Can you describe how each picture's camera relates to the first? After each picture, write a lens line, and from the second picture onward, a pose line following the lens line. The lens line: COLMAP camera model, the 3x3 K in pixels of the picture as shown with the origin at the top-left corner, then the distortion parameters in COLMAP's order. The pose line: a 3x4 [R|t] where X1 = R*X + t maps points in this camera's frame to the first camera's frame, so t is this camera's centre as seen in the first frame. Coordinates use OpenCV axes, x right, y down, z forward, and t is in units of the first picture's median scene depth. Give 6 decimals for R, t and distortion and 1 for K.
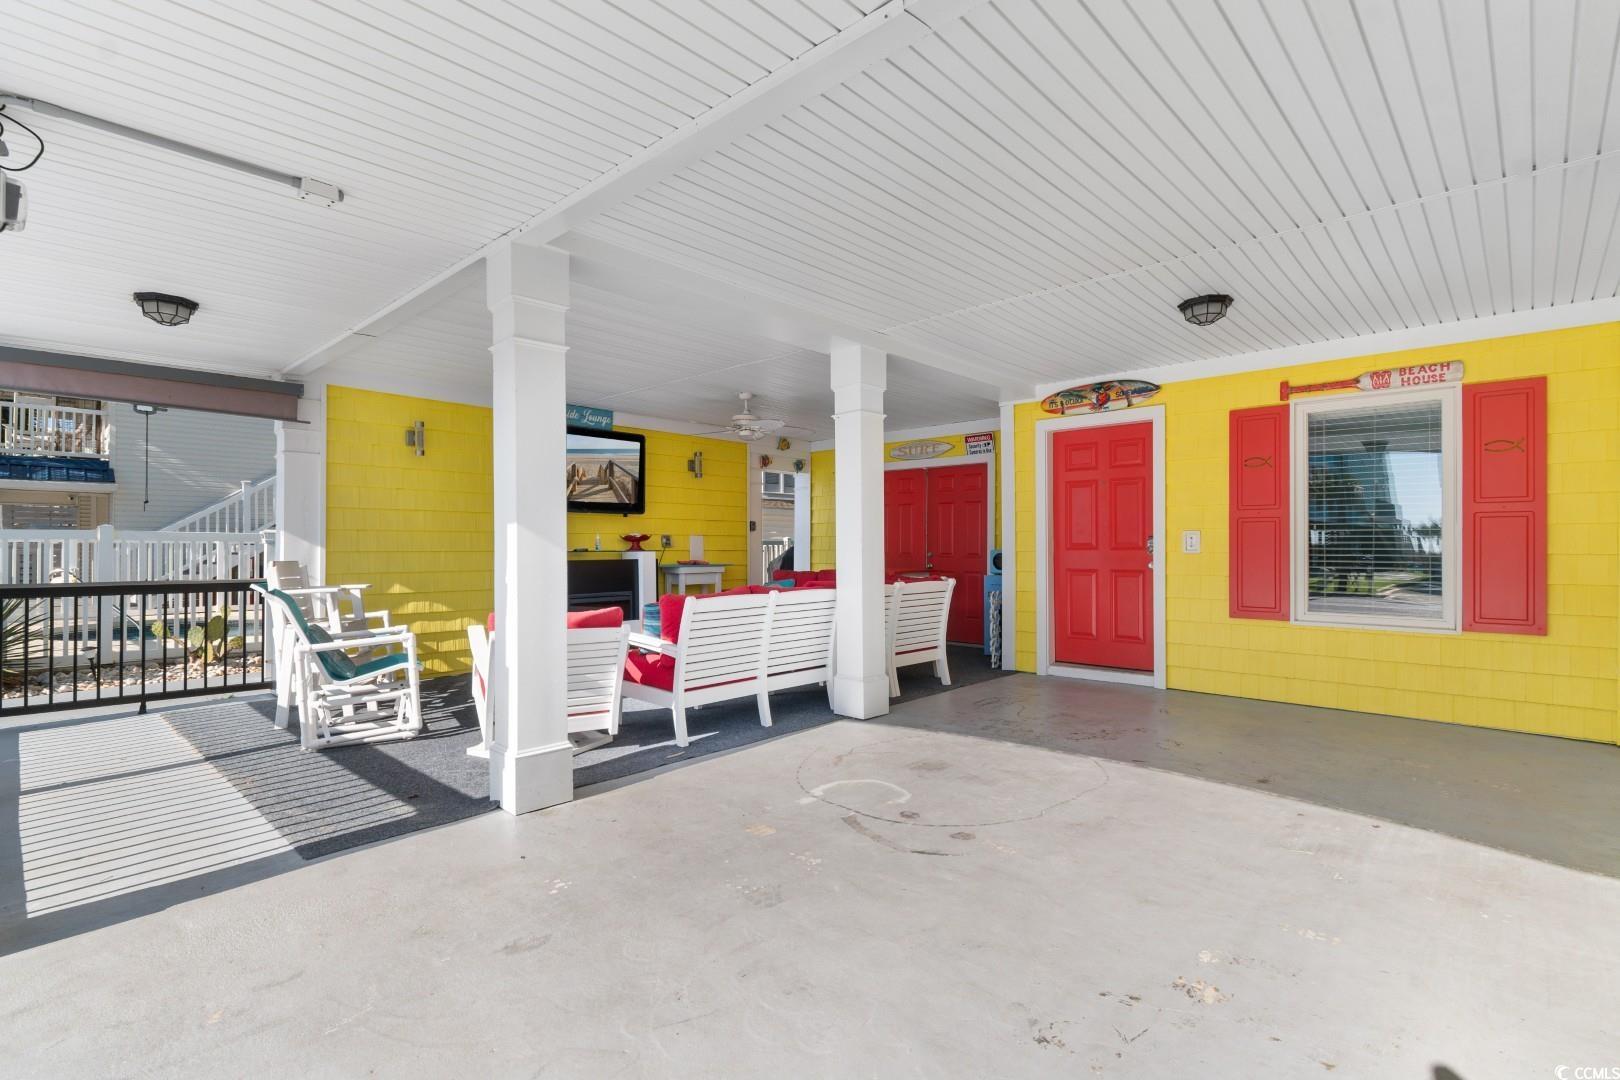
lens RADIAL K [[757.9, 0, 813.4], [0, 757.9, 536.0], [0, 0, 1]] dist [0.000861, -0.000227]
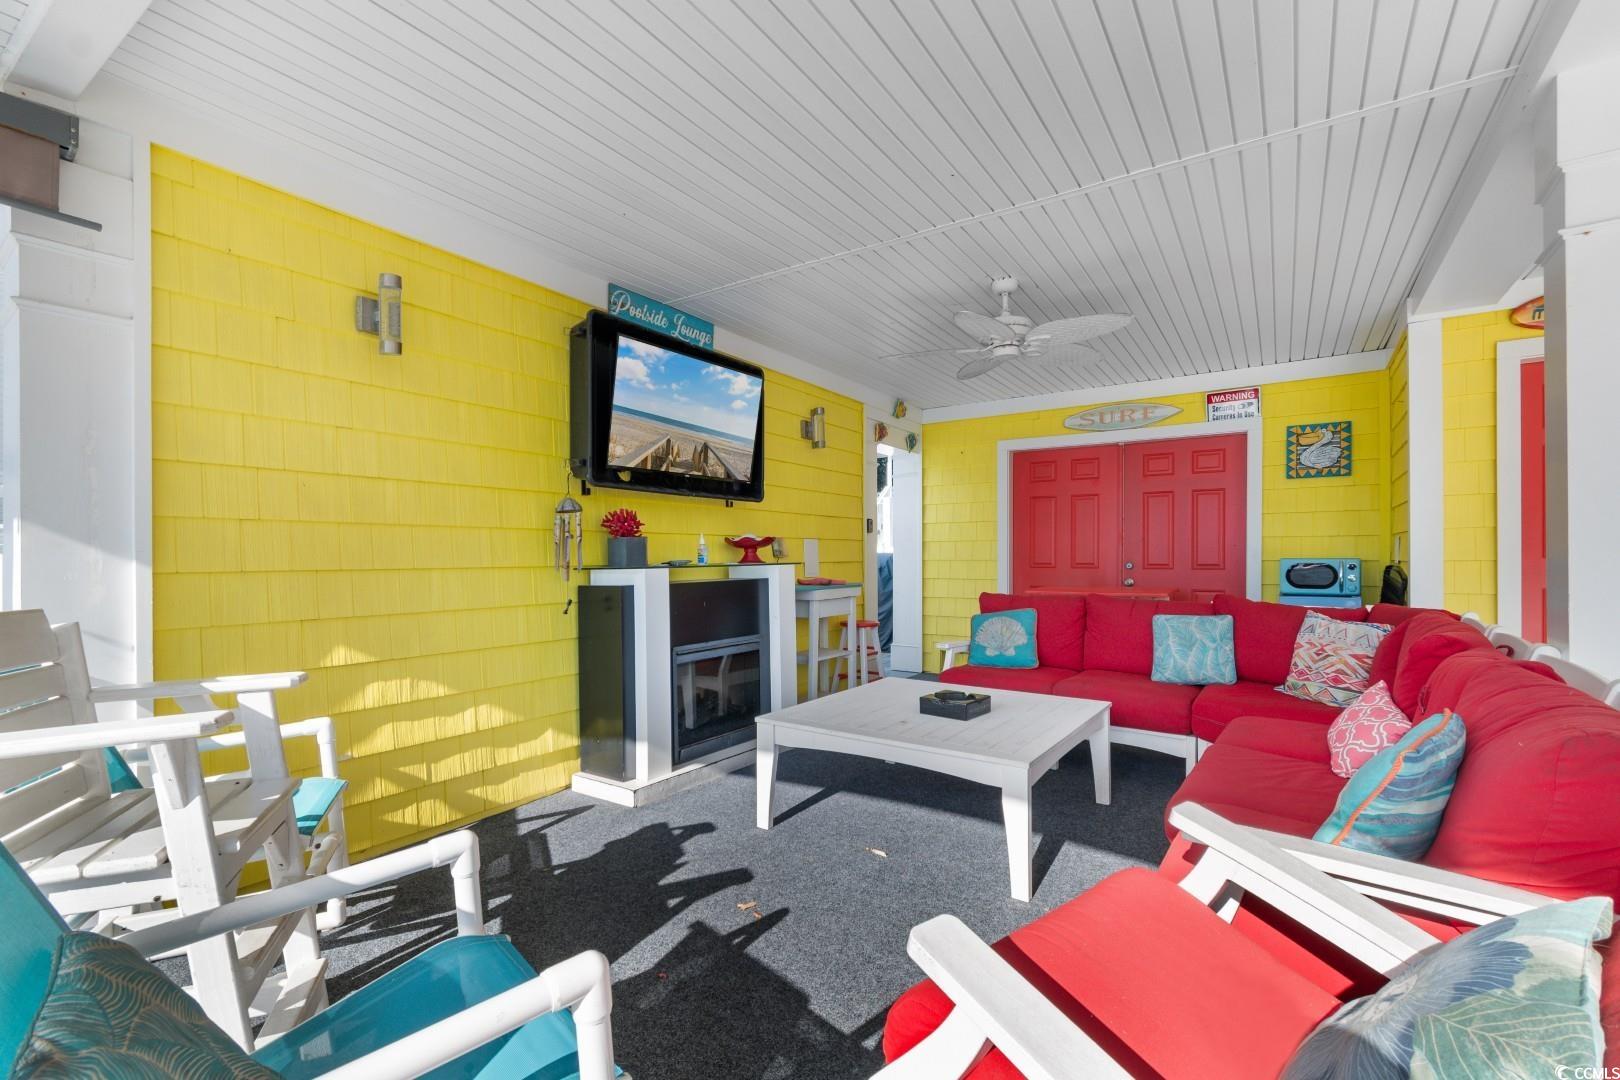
lens RADIAL K [[714.3, 0, 807.2], [0, 714.3, 553.5], [0, 0, 1]] dist [-0.001222, 0.000351]
pose [[0.986508, -0.004979, 0.163640, -0.288469], [0.003245, 0.999936, 0.010862, 0.005658], [-0.163683, -0.010184, 0.986460, 0.452832]]
